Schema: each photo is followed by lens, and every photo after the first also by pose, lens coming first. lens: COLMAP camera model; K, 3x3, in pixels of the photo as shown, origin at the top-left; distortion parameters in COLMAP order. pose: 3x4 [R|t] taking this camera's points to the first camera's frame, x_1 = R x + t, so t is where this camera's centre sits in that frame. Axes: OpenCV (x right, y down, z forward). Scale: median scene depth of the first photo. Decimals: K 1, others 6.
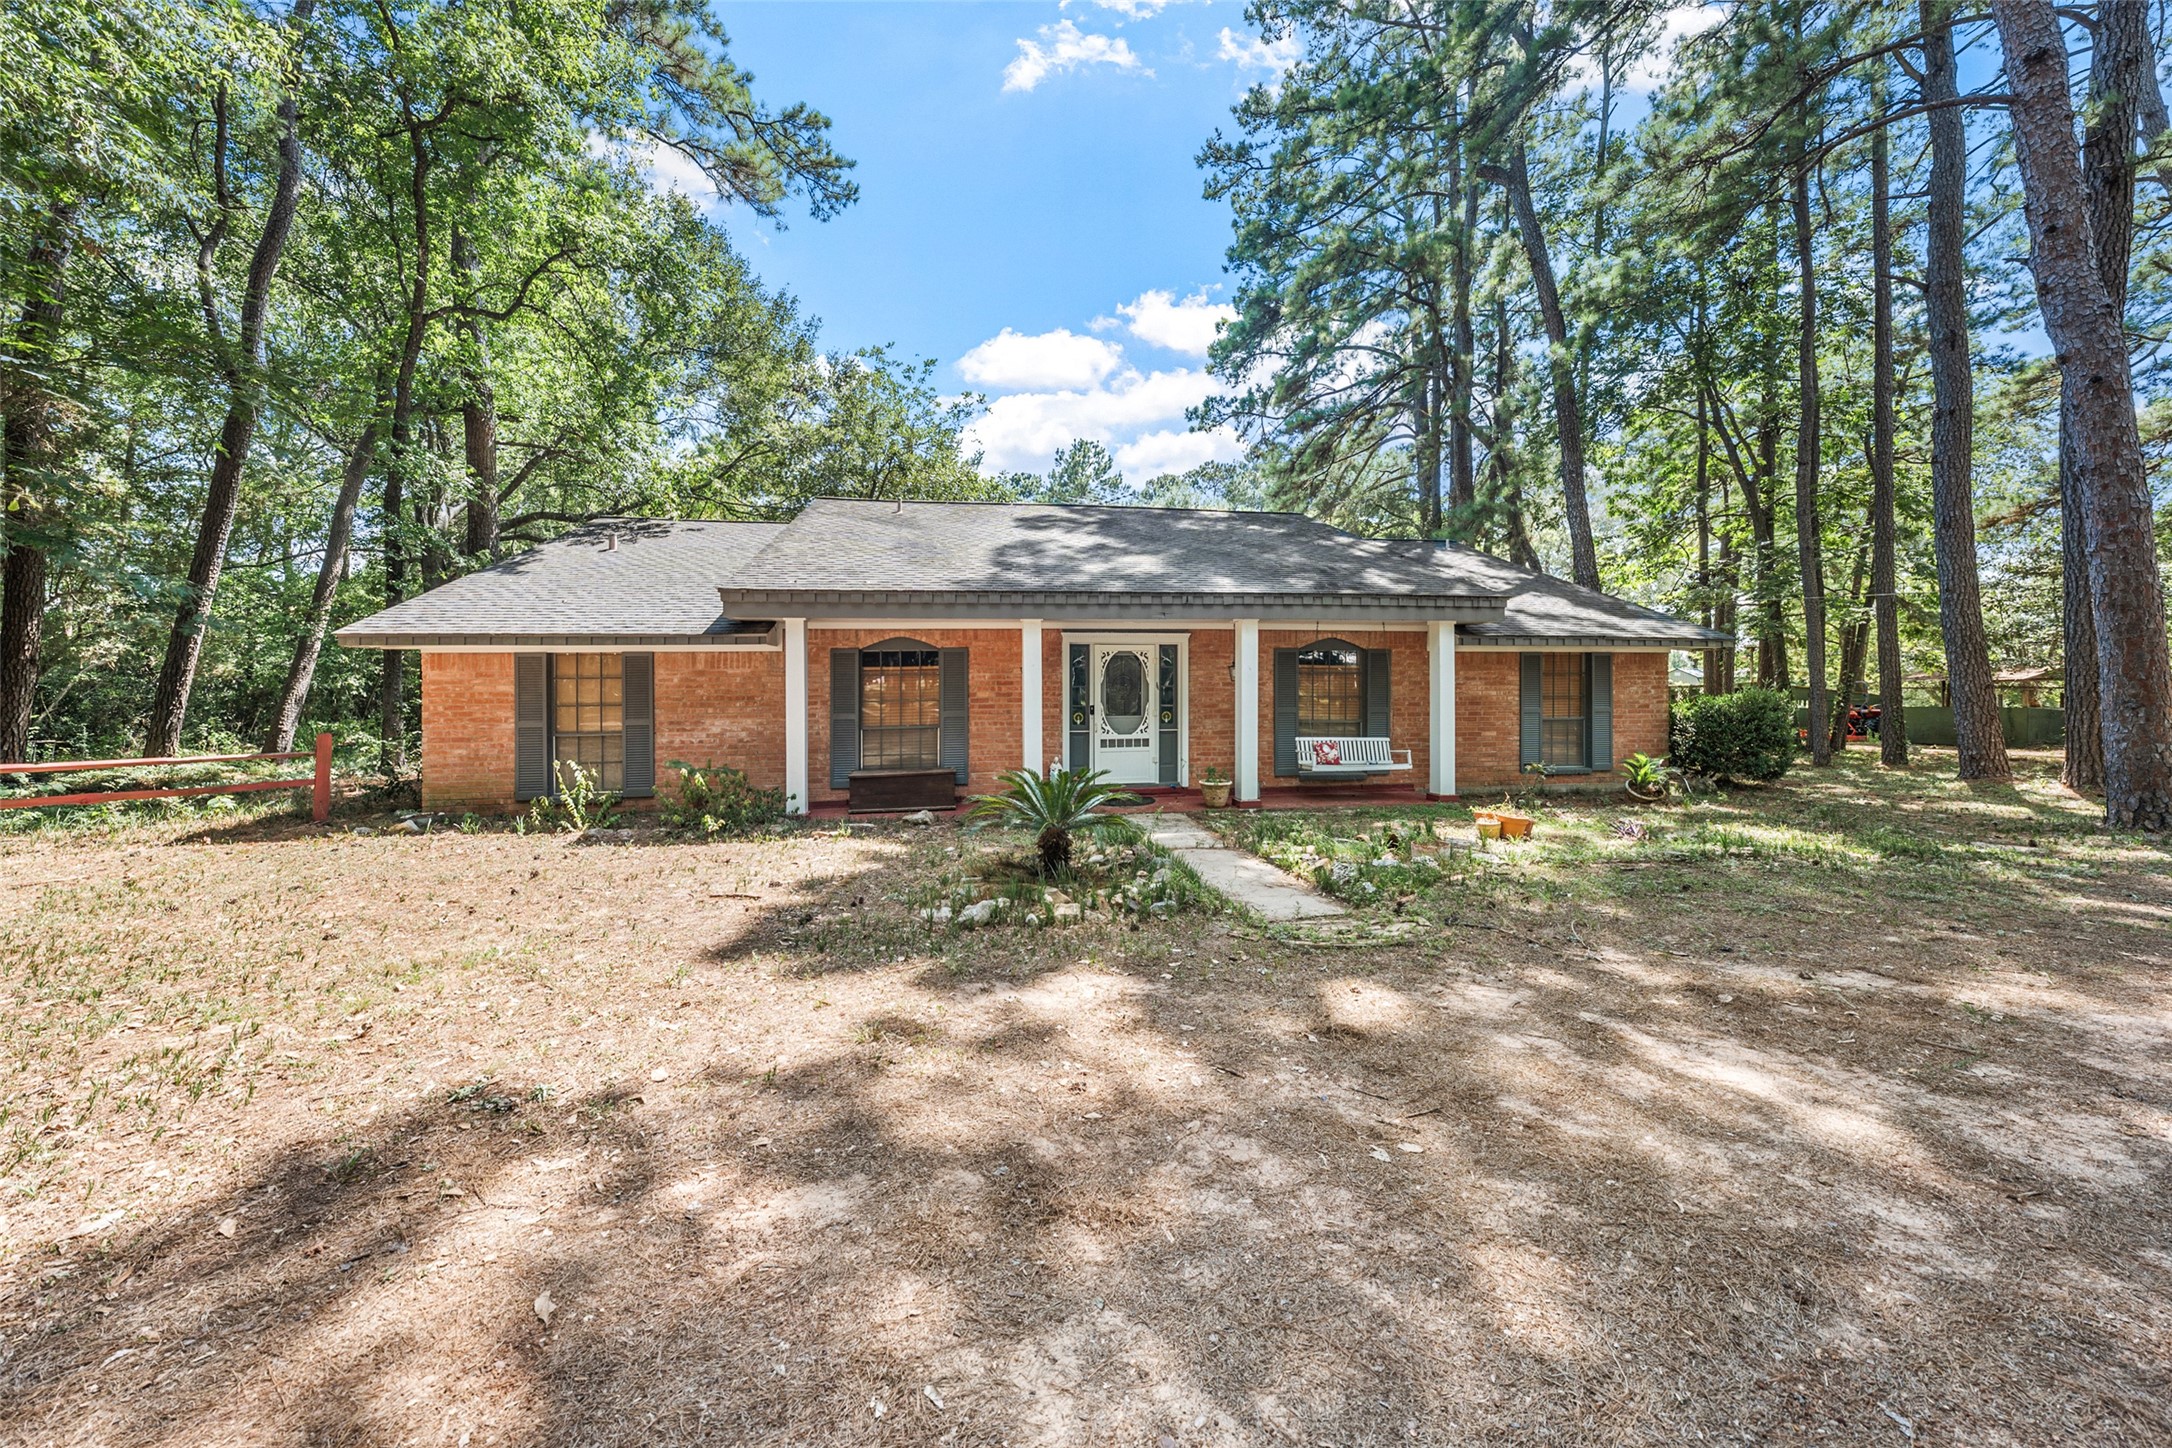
lens RADIAL K [[747.3, 0, 1086.0], [0, 747.3, 724.0], [0, 0, 1]] dist [-0.000820, -0.000030]
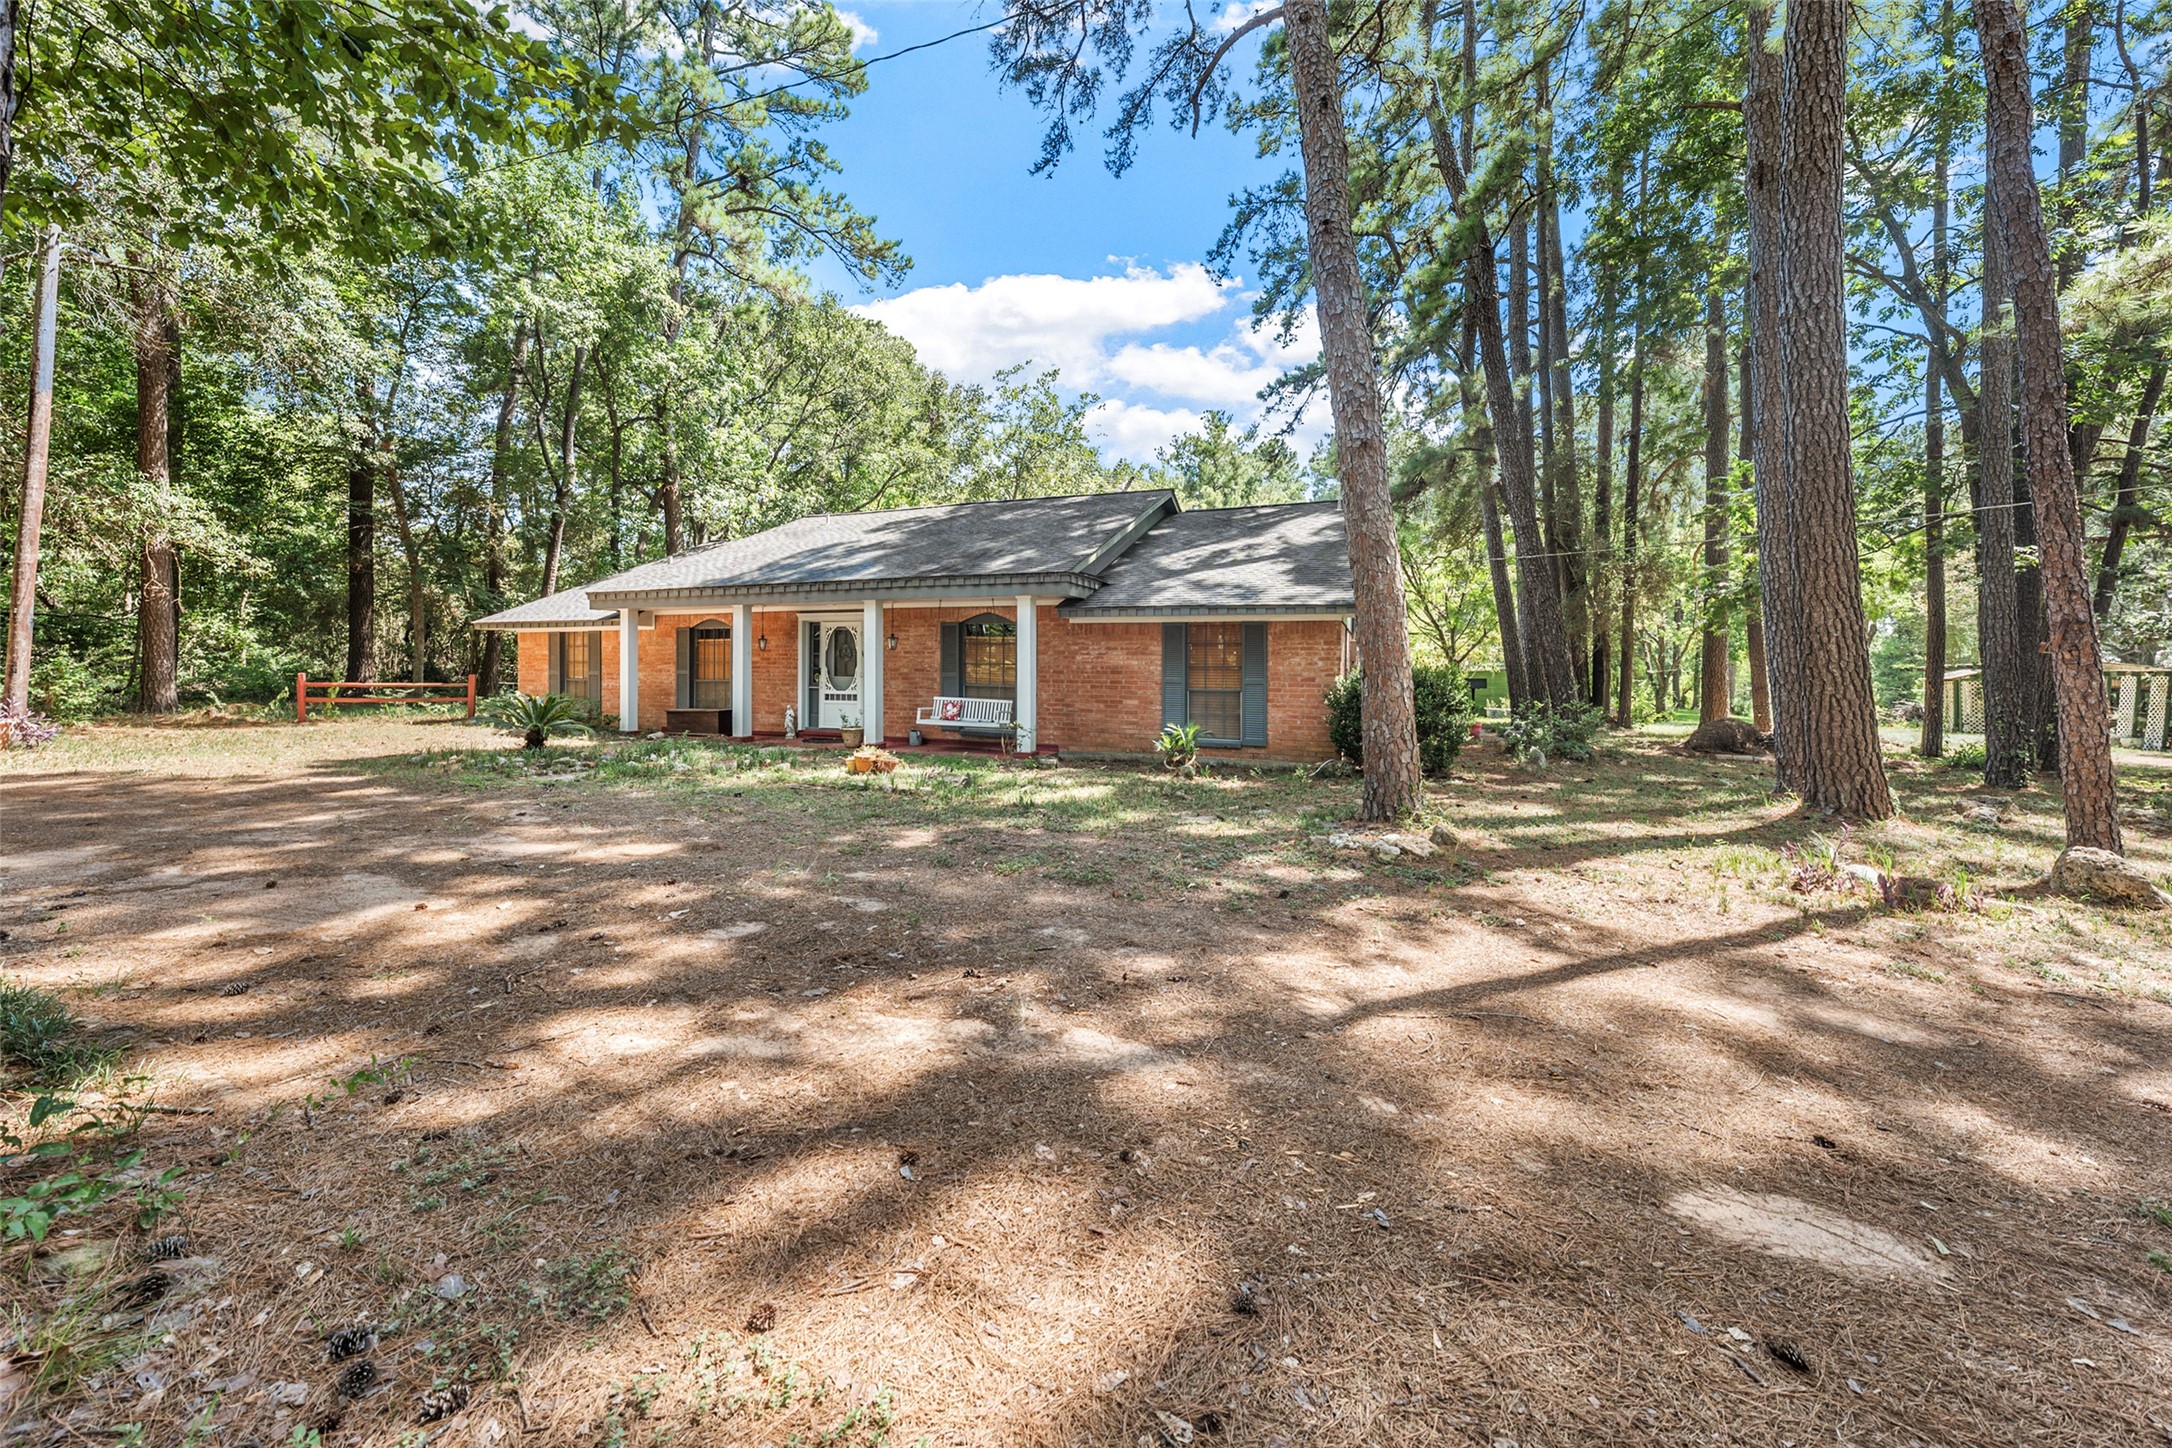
lens RADIAL K [[784.4, 0, 1099.7], [0, 784.4, 685.3], [0, 0, 1]] dist [-0.000087, -0.000096]
pose [[0.870915, 0.025903, -0.490751, 1.116869], [-0.033609, 0.999411, -0.006893, -0.001155], [0.490284, 0.022497, 0.871272, 0.036293]]
